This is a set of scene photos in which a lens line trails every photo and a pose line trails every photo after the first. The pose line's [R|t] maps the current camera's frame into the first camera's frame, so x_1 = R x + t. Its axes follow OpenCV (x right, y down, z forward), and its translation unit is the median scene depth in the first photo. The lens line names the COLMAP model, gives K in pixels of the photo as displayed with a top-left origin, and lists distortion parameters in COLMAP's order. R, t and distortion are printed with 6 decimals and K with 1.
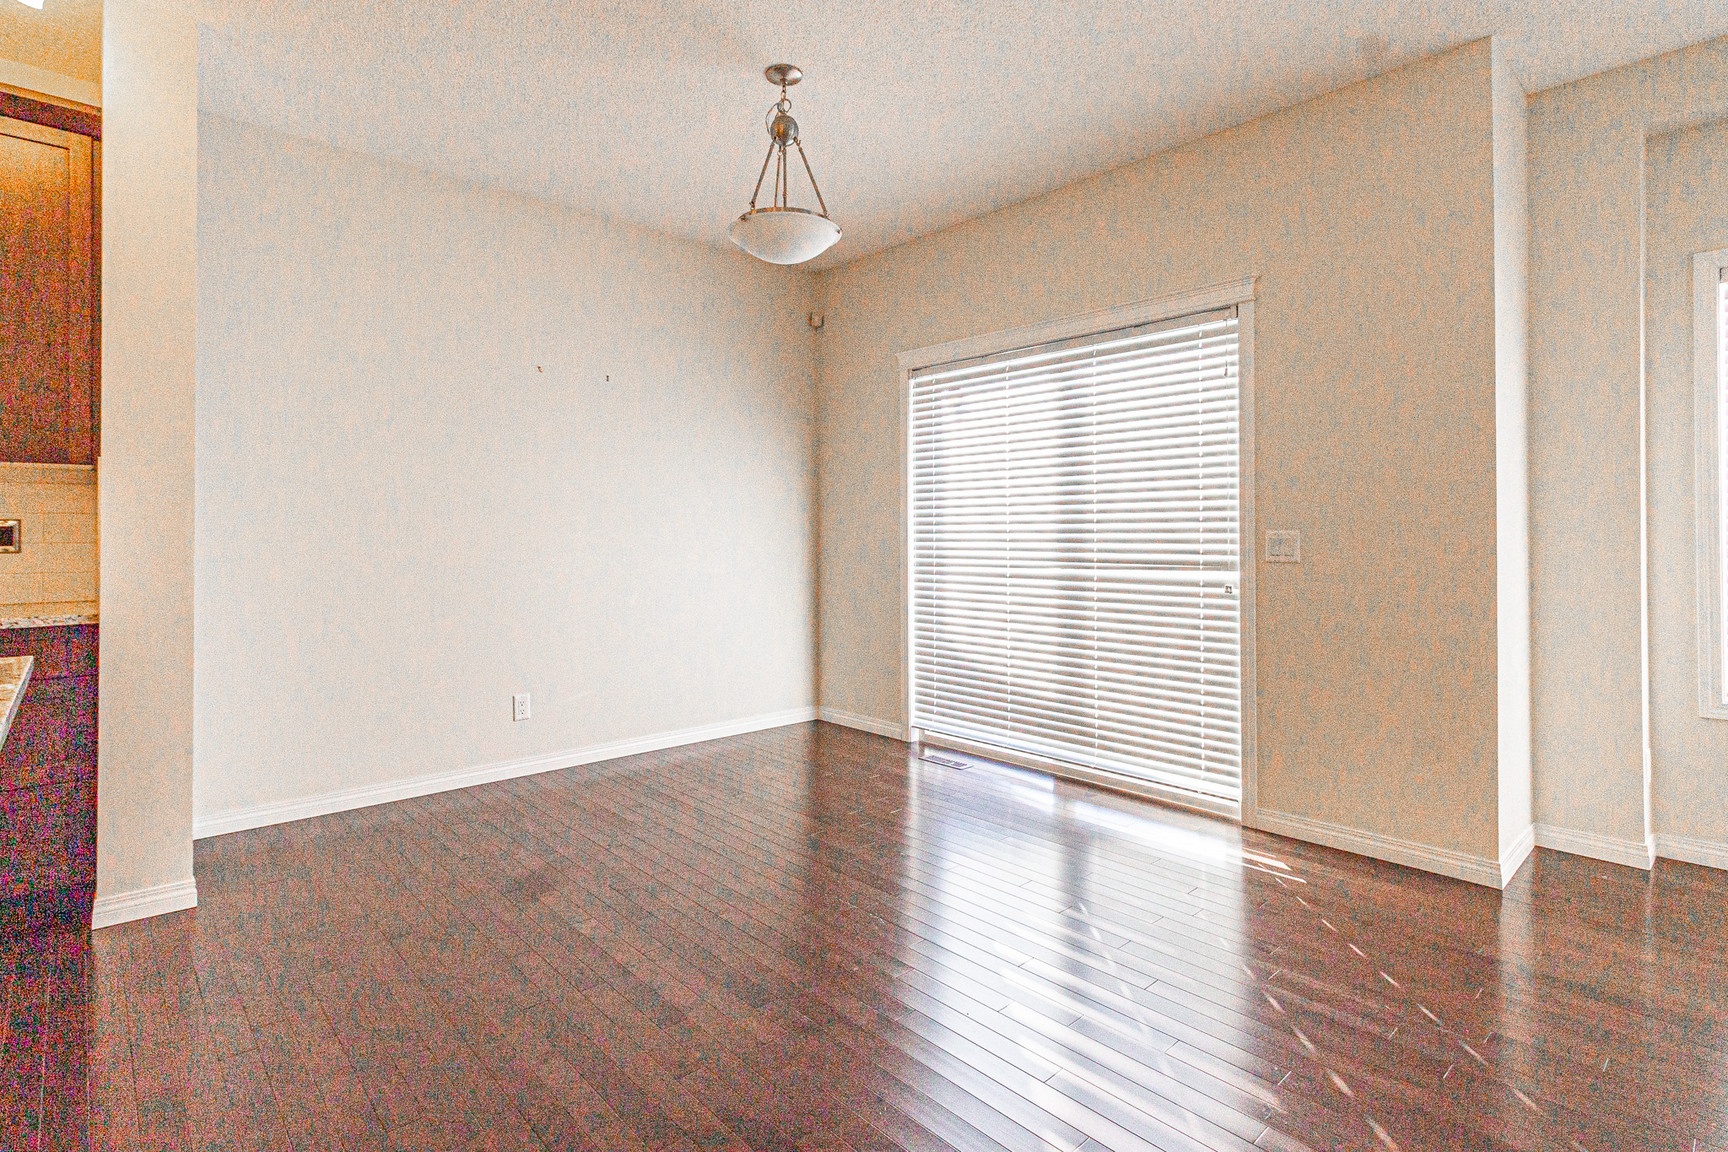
lens RADIAL K [[821.2, 0, 863.8], [0, 821.2, 538.5], [0, 0, 1]] dist [0.001922, 0.000744]
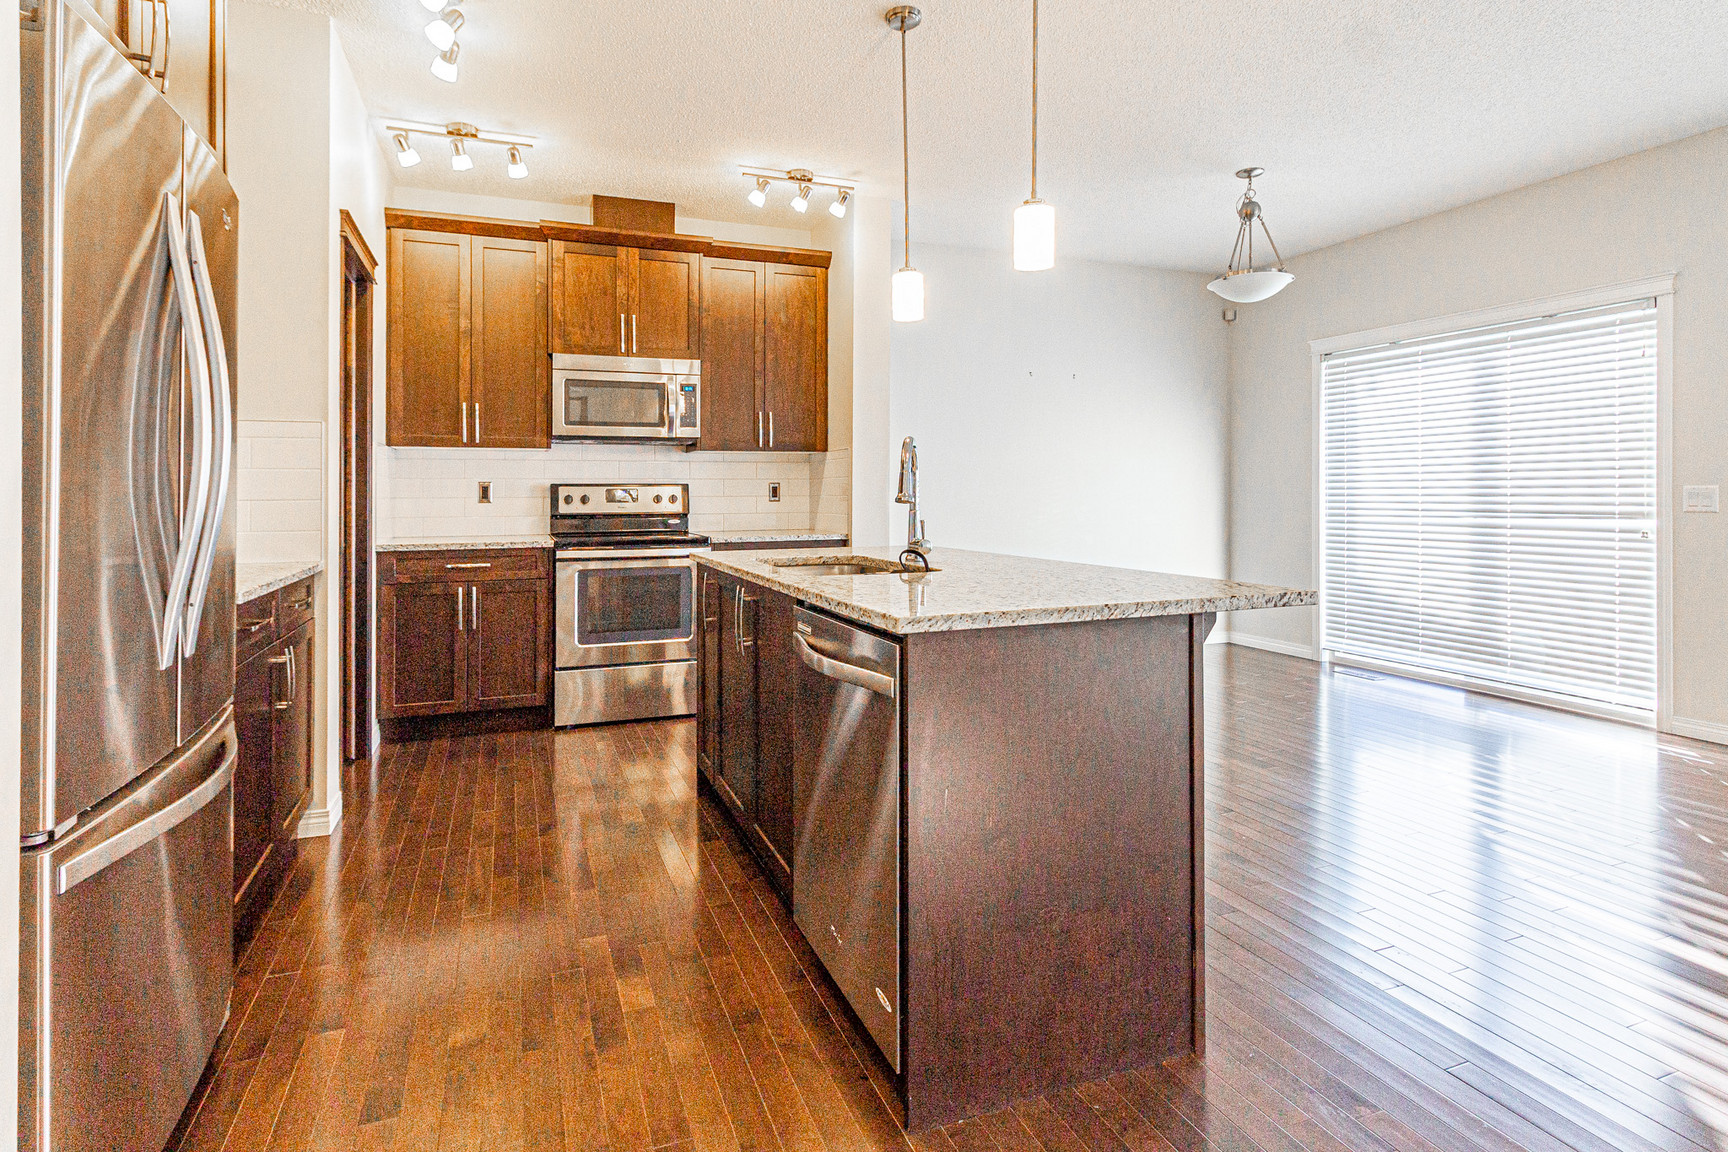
lens RADIAL K [[832.5, 0, 862.2], [0, 832.5, 502.9], [0, 0, 1]] dist [0.001482, 0.001211]
pose [[0.929528, 0.002225, -0.368744, -0.161751], [0.000704, 0.999969, 0.007808, 0.004517], [0.368750, -0.007517, 0.929498, -0.528914]]
